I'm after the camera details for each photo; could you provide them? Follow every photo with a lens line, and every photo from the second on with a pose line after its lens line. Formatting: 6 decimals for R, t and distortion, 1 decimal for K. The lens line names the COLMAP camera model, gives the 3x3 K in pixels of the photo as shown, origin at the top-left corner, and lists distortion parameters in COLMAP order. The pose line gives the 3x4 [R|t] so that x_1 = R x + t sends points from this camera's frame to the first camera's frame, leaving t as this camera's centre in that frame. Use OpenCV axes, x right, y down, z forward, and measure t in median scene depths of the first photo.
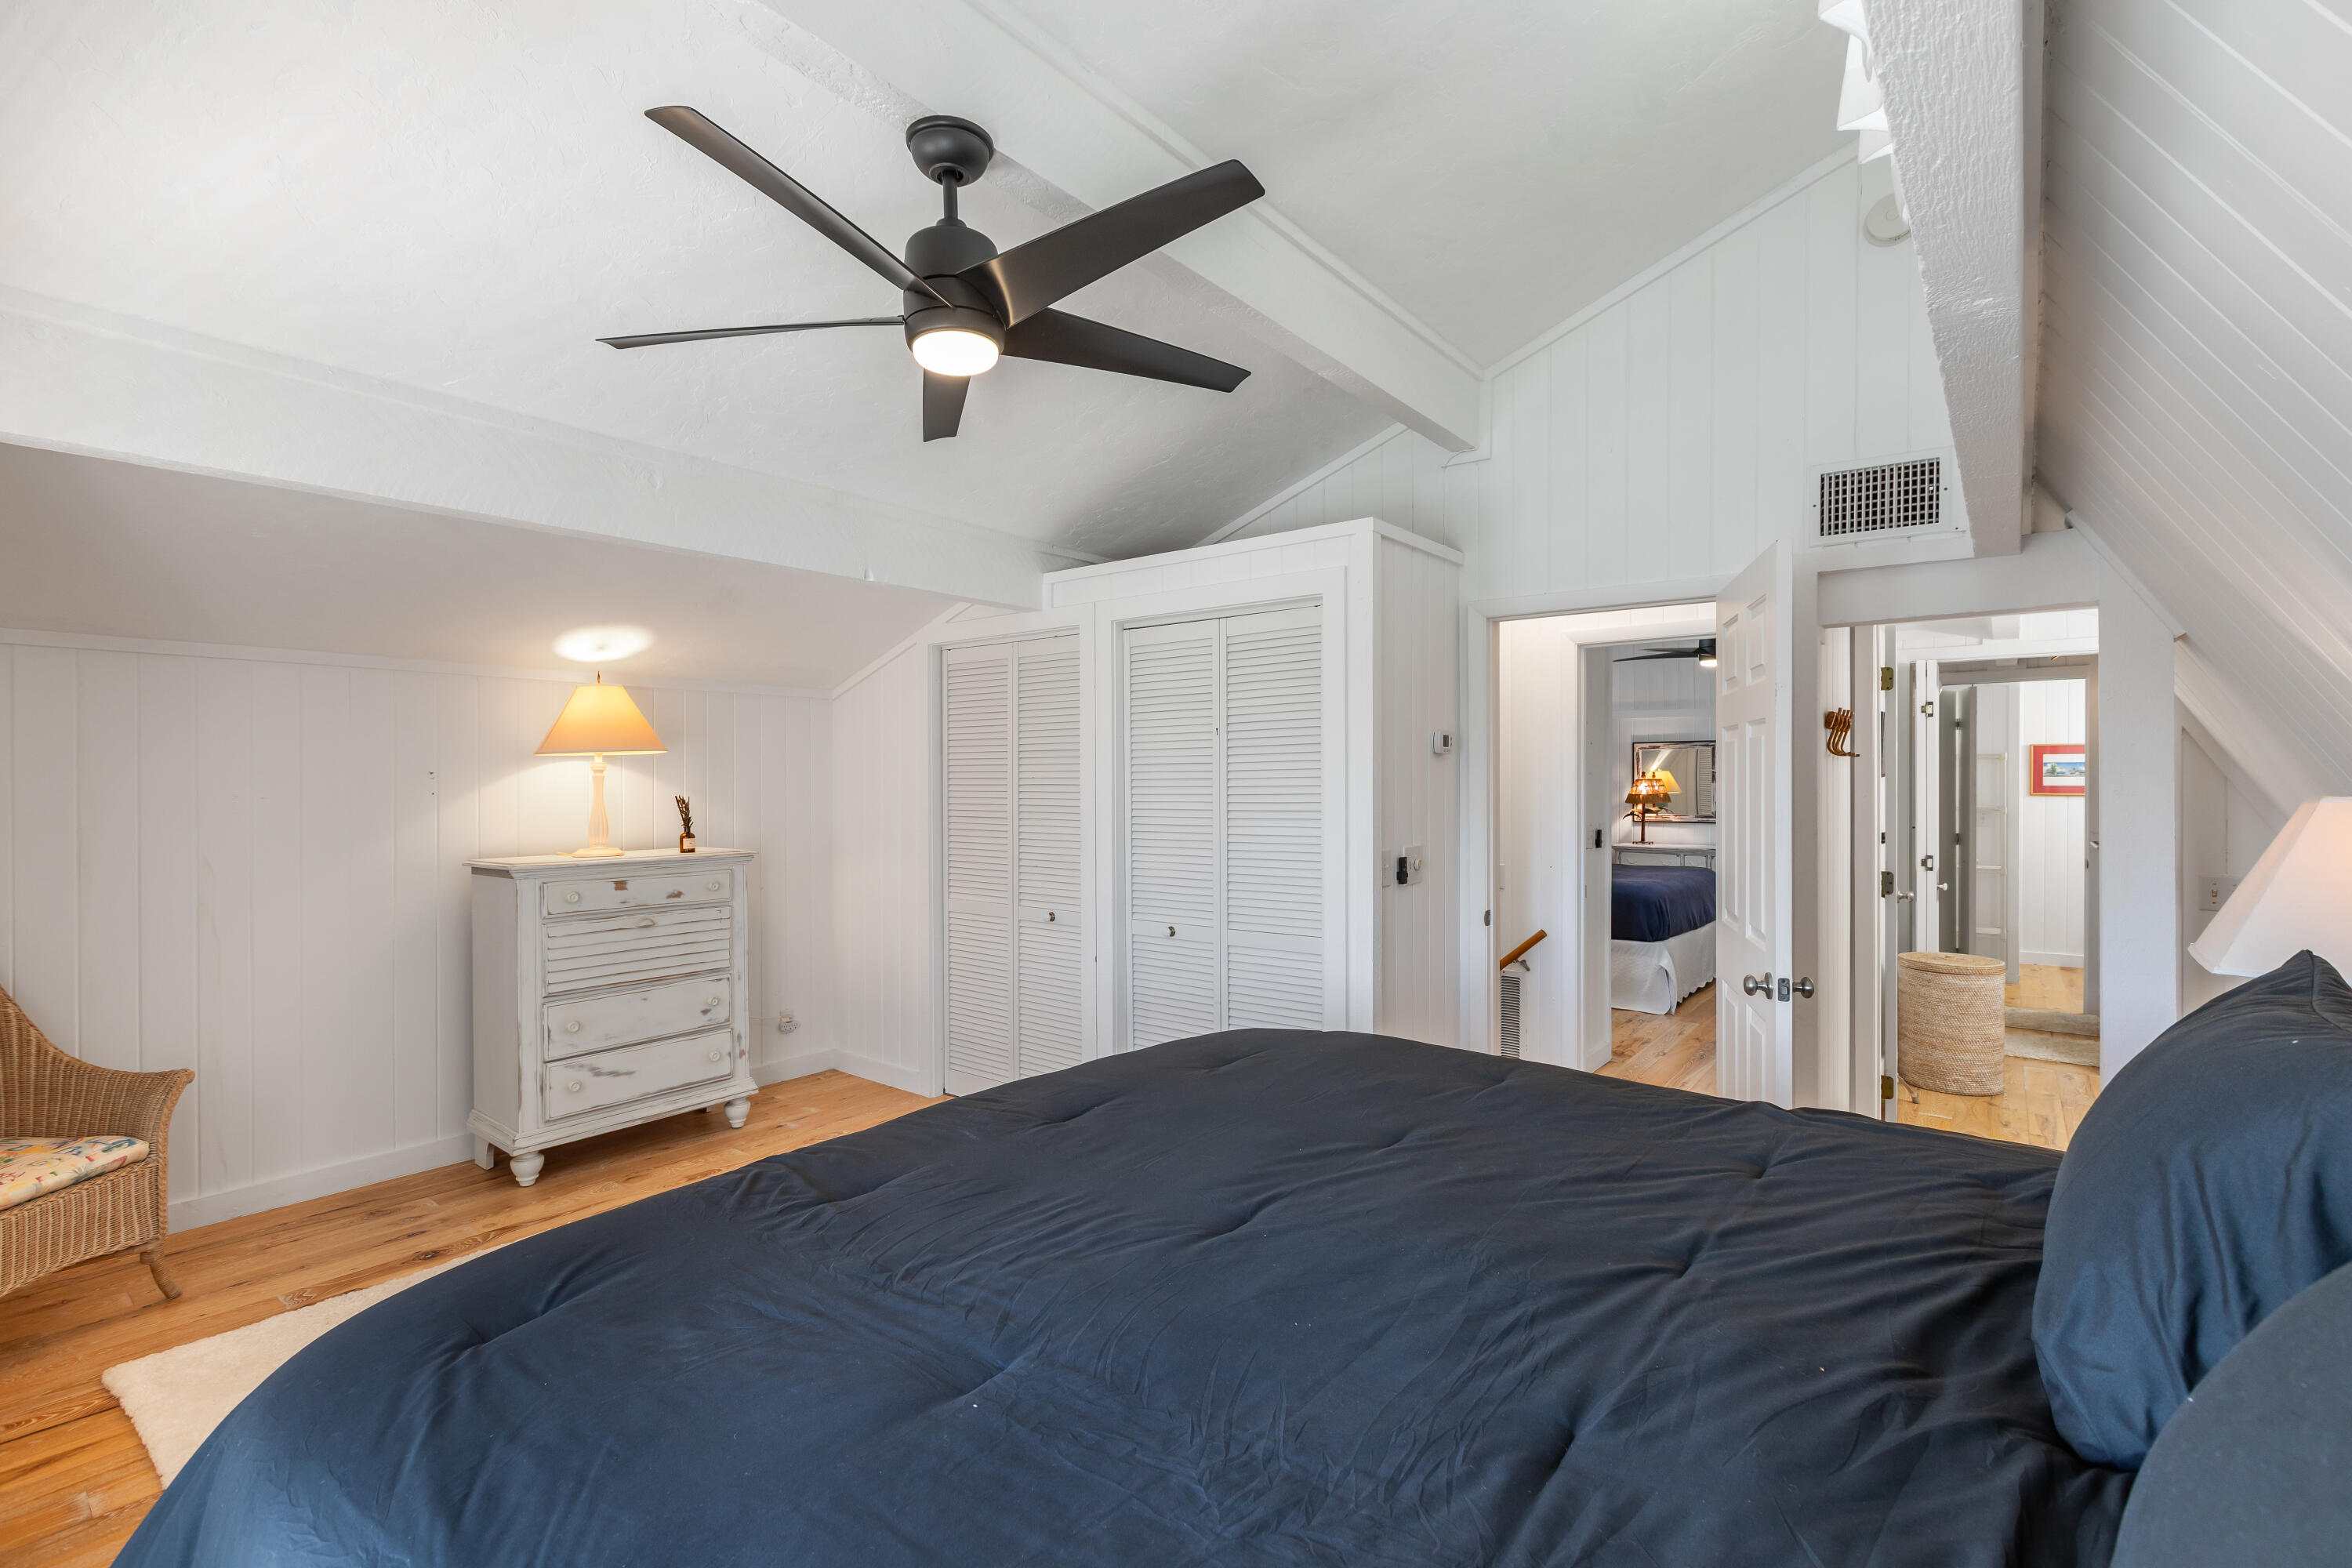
lens RADIAL K [[1046.8, 0, 1185.2], [0, 1046.8, 789.2], [0, 0, 1]] dist [0.002477, -0.000647]
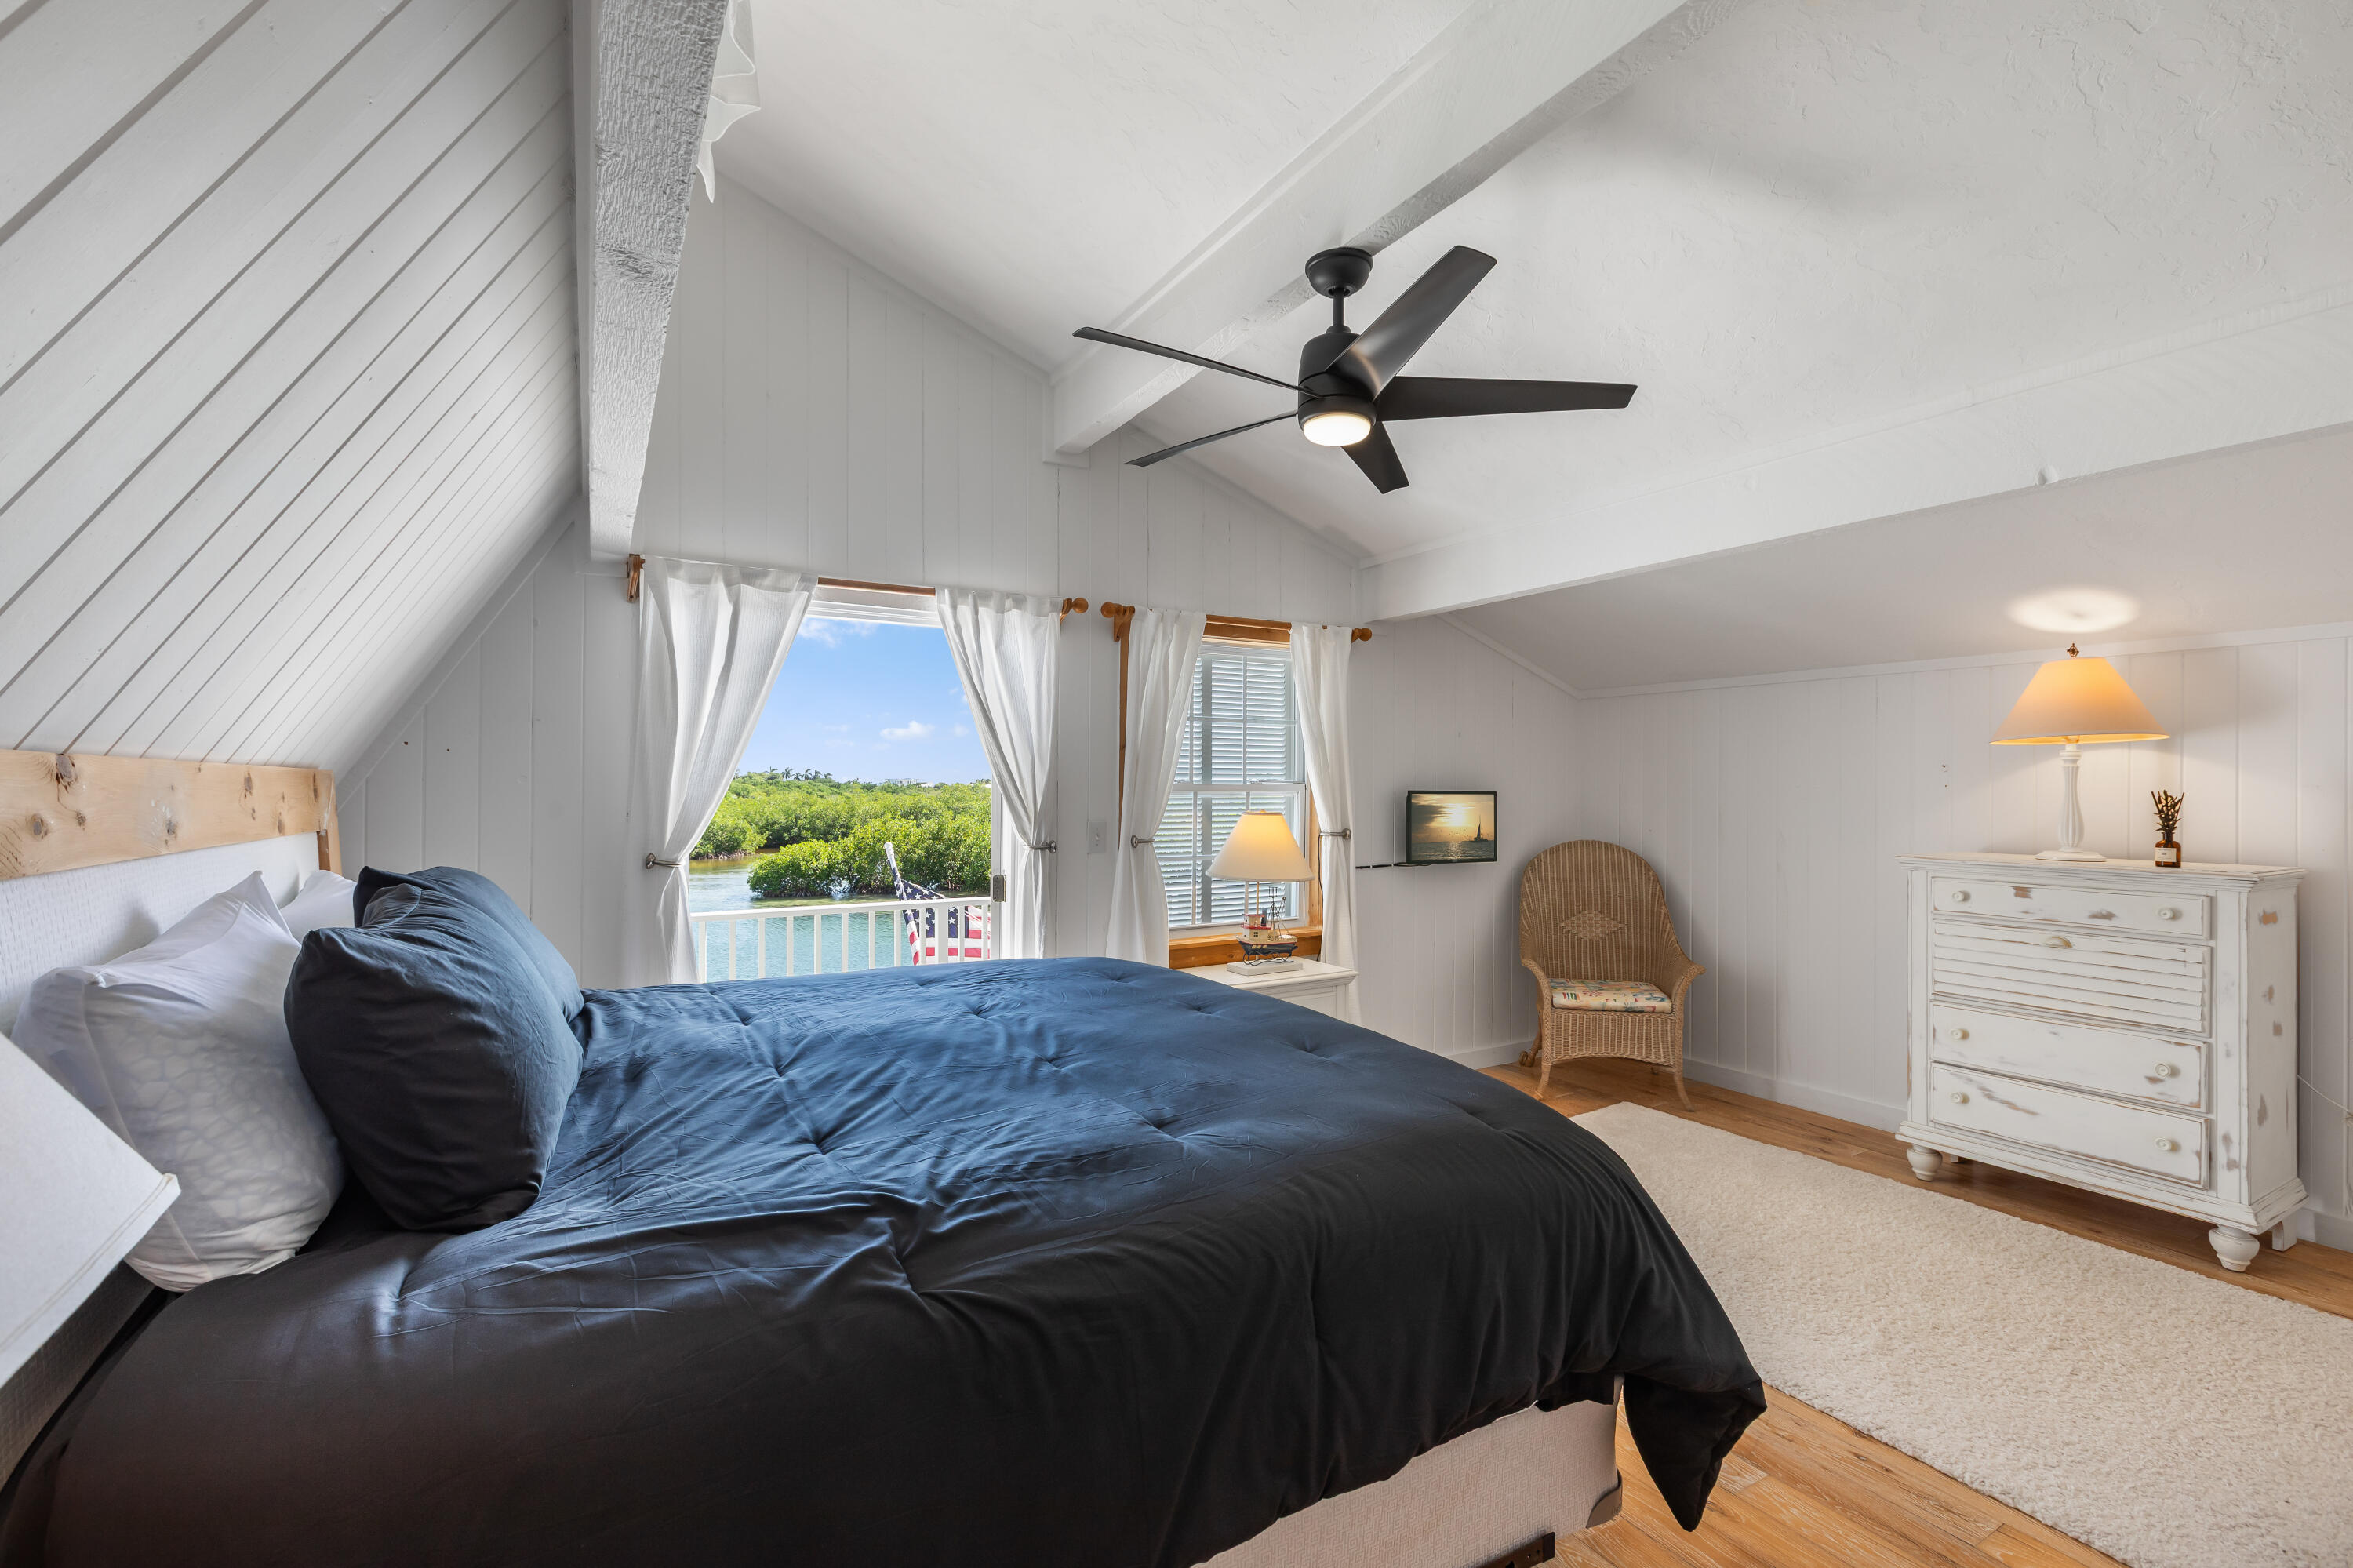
lens RADIAL K [[1047.3, 0, 1181.6], [0, 1047.3, 777.8], [0, 0, 1]] dist [0.002477, -0.000647]
pose [[-0.363072, 0.002754, -0.931757, 0.506151], [-0.001405, 0.999993, 0.003504, -0.005236], [0.931760, 0.002581, -0.363065, 0.640761]]
